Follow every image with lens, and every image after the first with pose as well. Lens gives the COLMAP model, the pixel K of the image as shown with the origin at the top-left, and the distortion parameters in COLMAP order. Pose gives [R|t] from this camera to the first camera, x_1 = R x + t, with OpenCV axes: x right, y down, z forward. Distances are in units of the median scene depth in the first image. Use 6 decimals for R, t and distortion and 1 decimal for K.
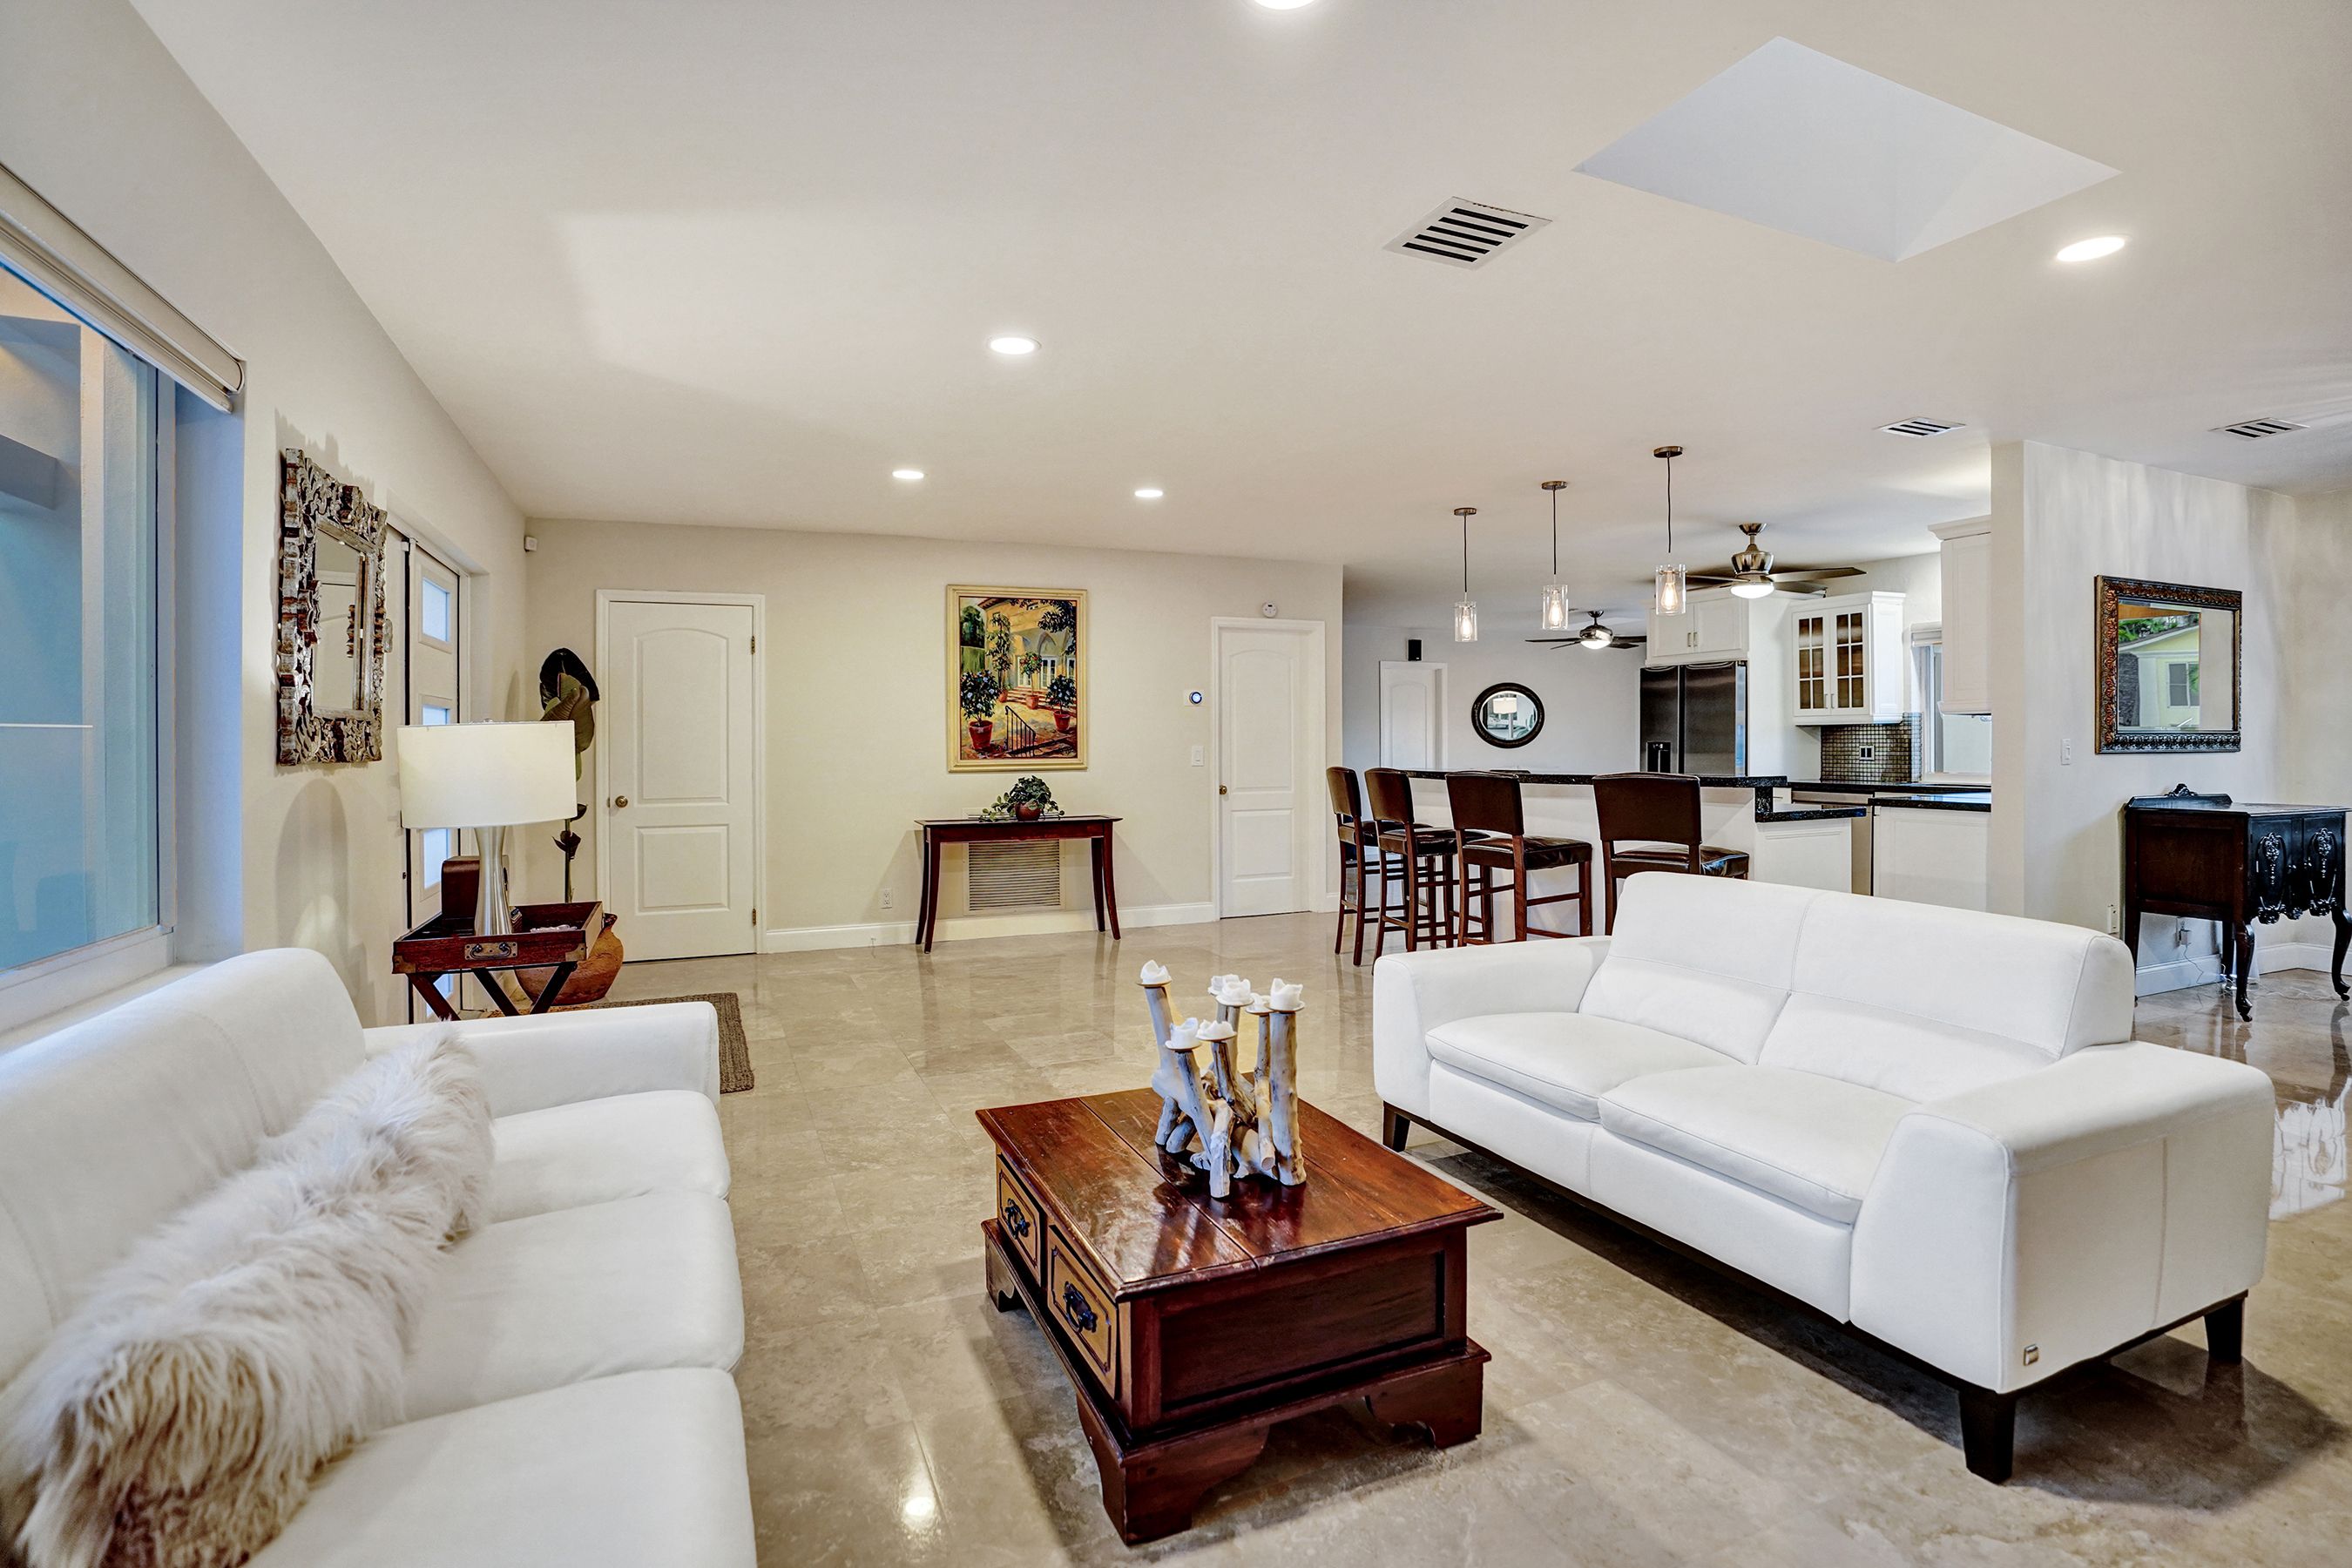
lens RADIAL K [[1110.9, 0, 1169.6], [0, 1110.9, 743.5], [0, 0, 1]] dist [-0.074031, 0.030204]
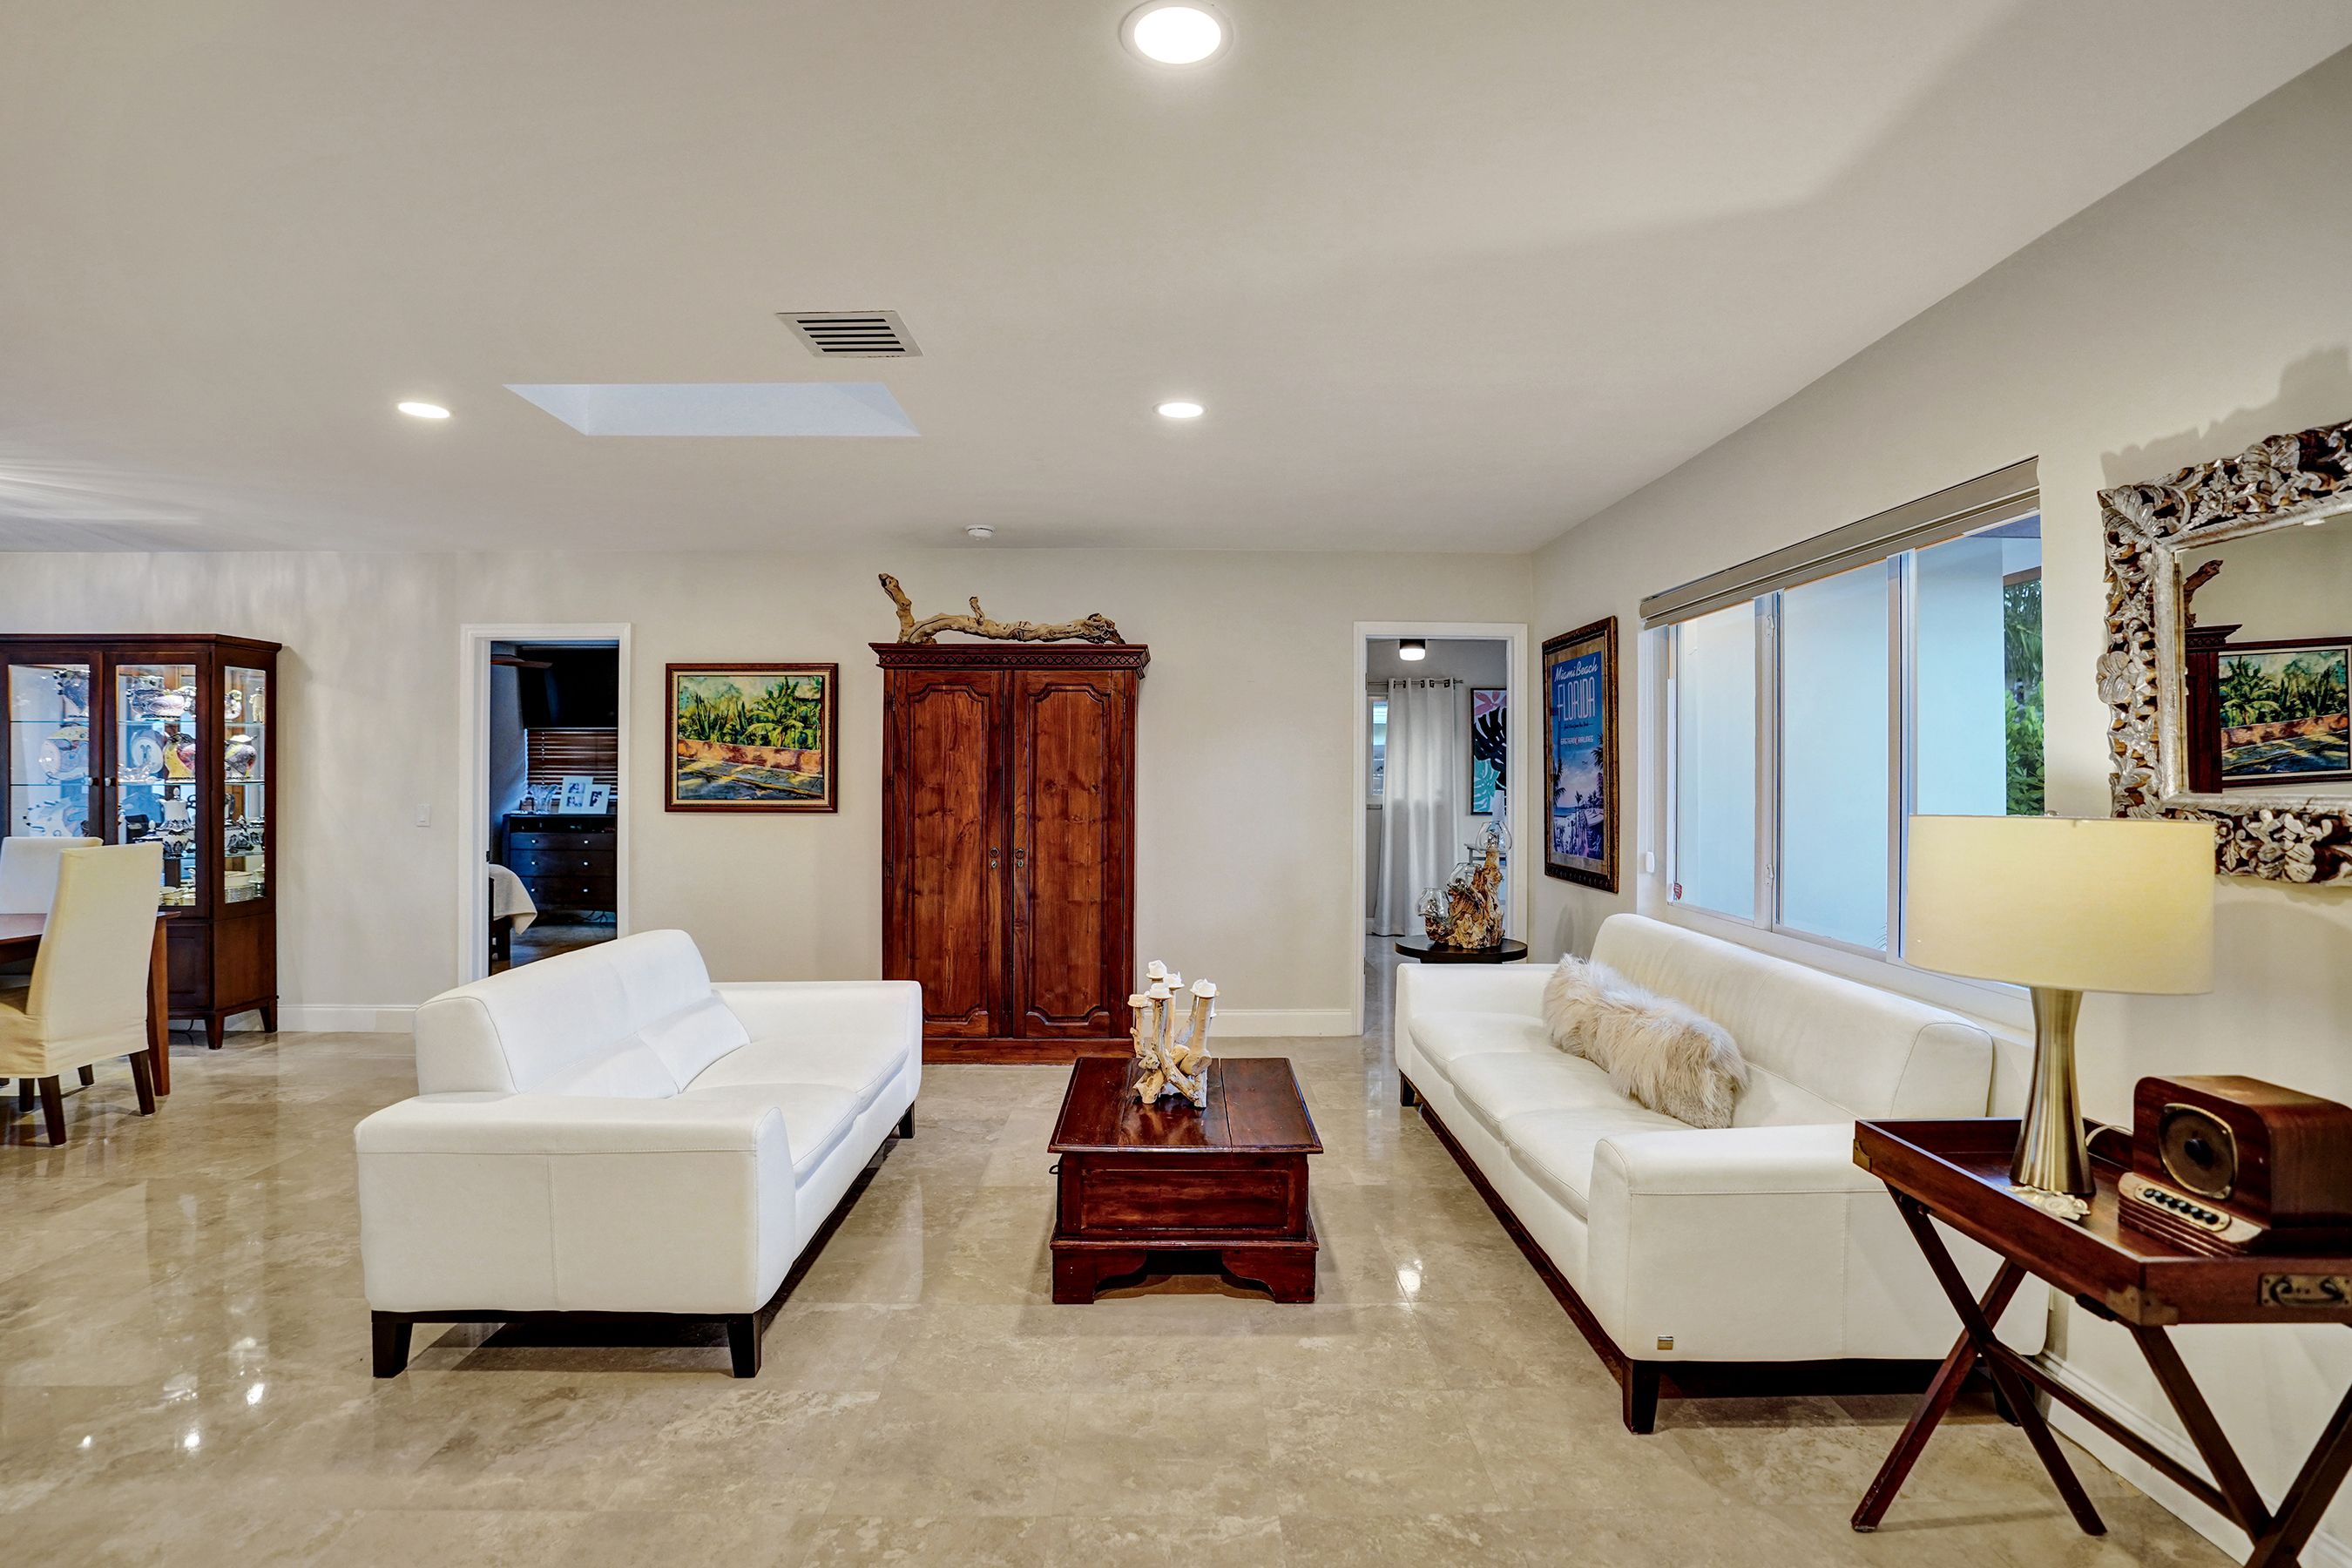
lens RADIAL K [[1117.5, 0, 1182.7], [0, 1117.5, 766.3], [0, 0, 1]] dist [-0.067251, 0.026891]
pose [[-0.922122, 0.004323, 0.386875, -0.168273], [0.001153, 0.999964, -0.008426, -0.017493], [-0.386898, -0.007323, -0.922094, 0.730212]]
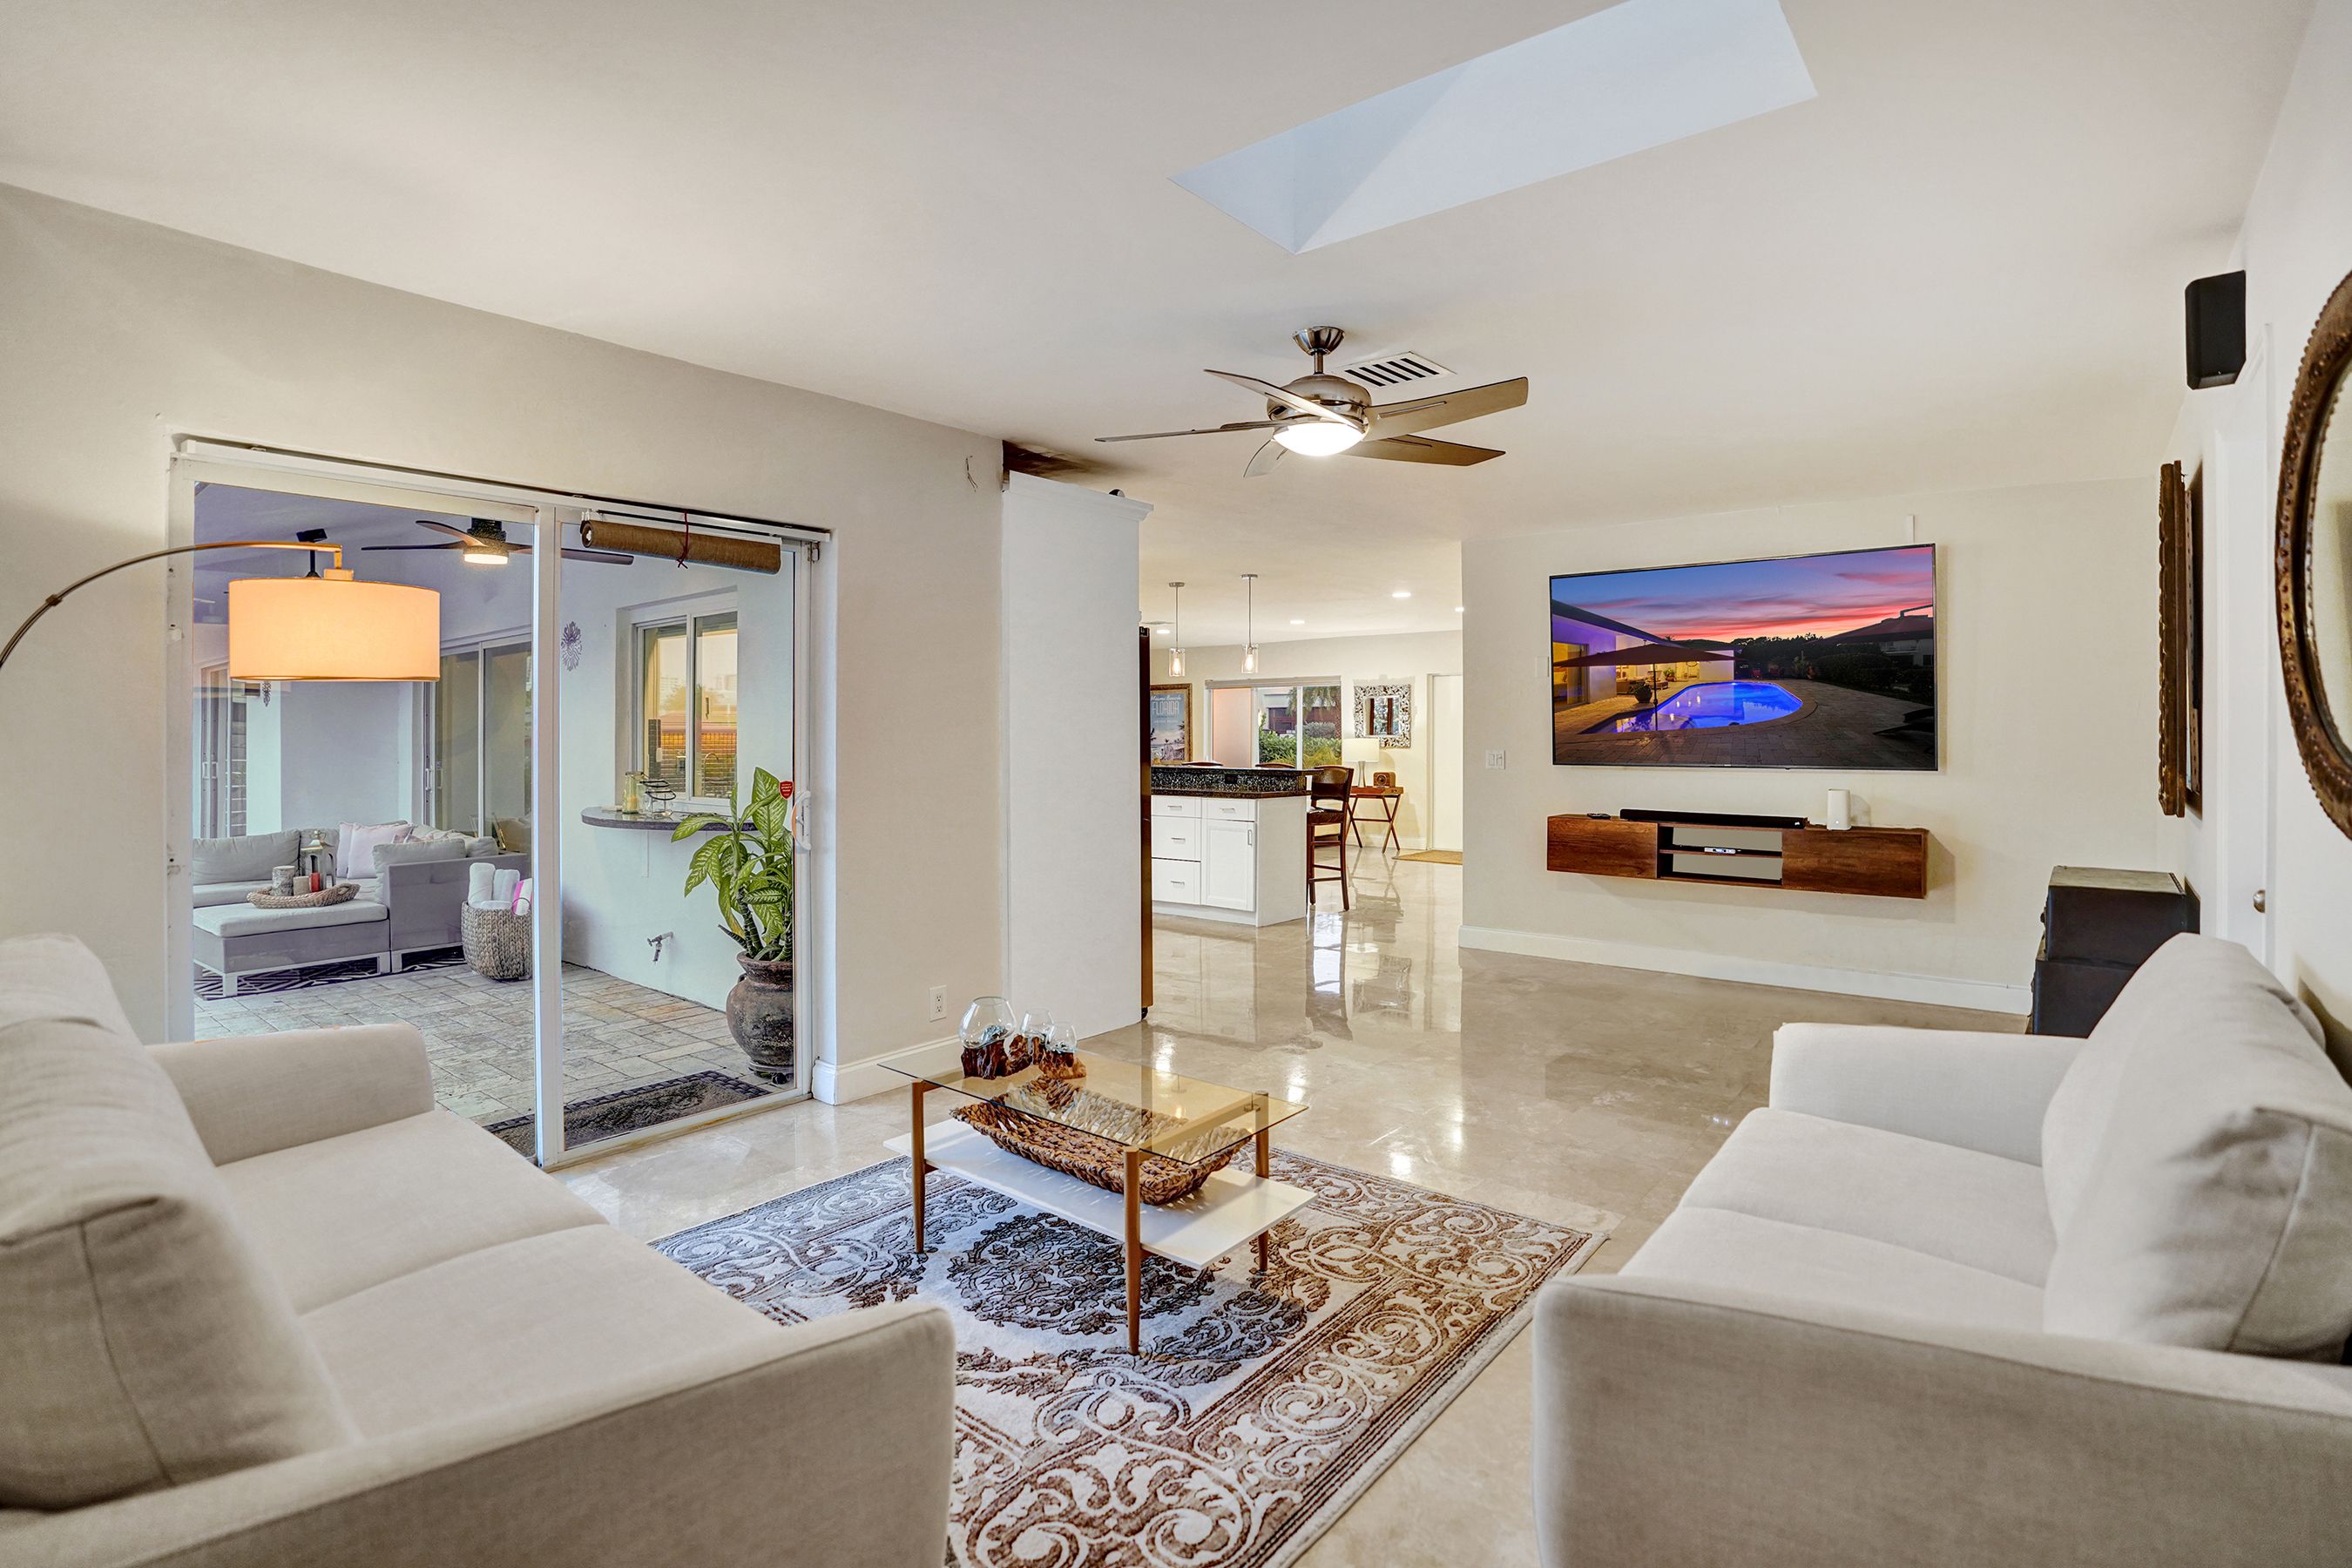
lens RADIAL K [[1121.4, 0, 1180.3], [0, 1121.4, 749.4], [0, 0, 1]] dist [-0.079101, 0.036098]
pose [[-0.885528, 0.010800, -0.464460, 0.854566], [0.005552, 0.999904, 0.012665, -0.014739], [0.464552, 0.008636, -0.885504, 1.899117]]
